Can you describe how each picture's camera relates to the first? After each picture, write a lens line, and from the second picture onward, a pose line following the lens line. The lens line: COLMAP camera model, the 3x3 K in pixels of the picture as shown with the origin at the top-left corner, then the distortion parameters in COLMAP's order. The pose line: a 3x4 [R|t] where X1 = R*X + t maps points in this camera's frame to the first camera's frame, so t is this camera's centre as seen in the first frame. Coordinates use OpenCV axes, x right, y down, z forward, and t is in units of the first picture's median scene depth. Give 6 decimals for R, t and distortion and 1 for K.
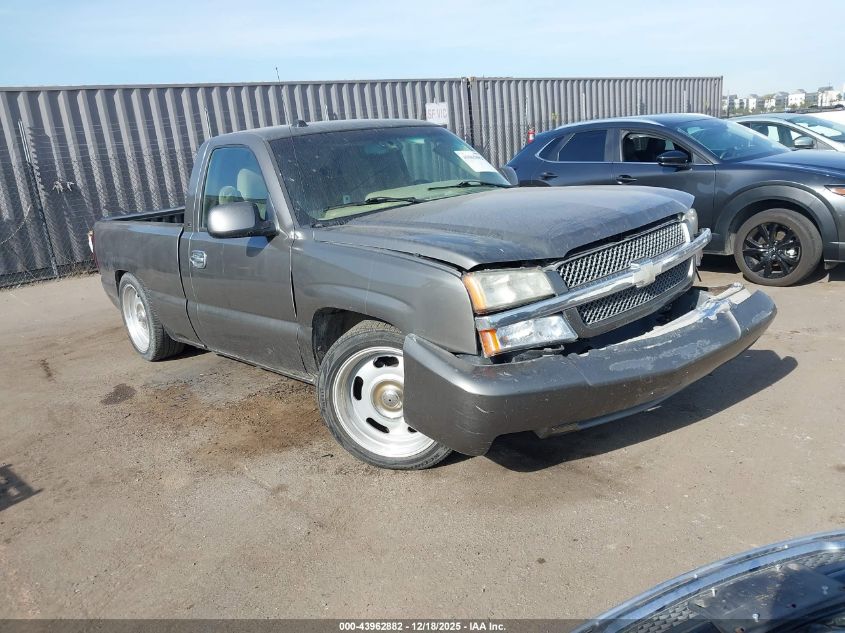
lens RADIAL K [[663.5, 0, 428.6], [0, 663.5, 322.2], [0, 0, 1]] dist [0.006548, -0.028519]
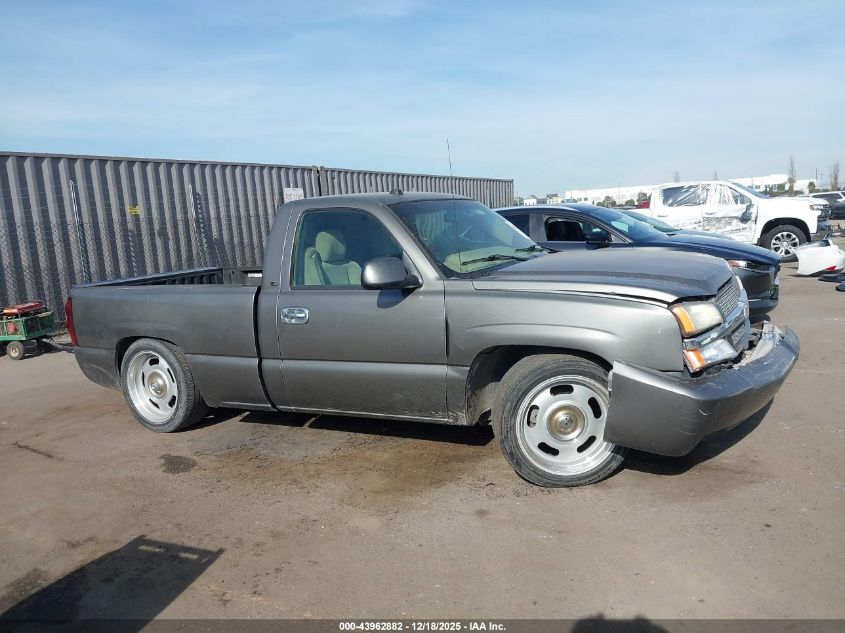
lens RADIAL K [[663.5, 0, 423.5], [0, 663.5, 320.3], [0, 0, 1]] dist [0.006548, -0.028519]
pose [[0.944593, -0.014333, 0.327931, -0.399590], [0.058633, 0.990346, -0.125606, 0.042371], [-0.322965, 0.137874, 0.936314, -0.011367]]
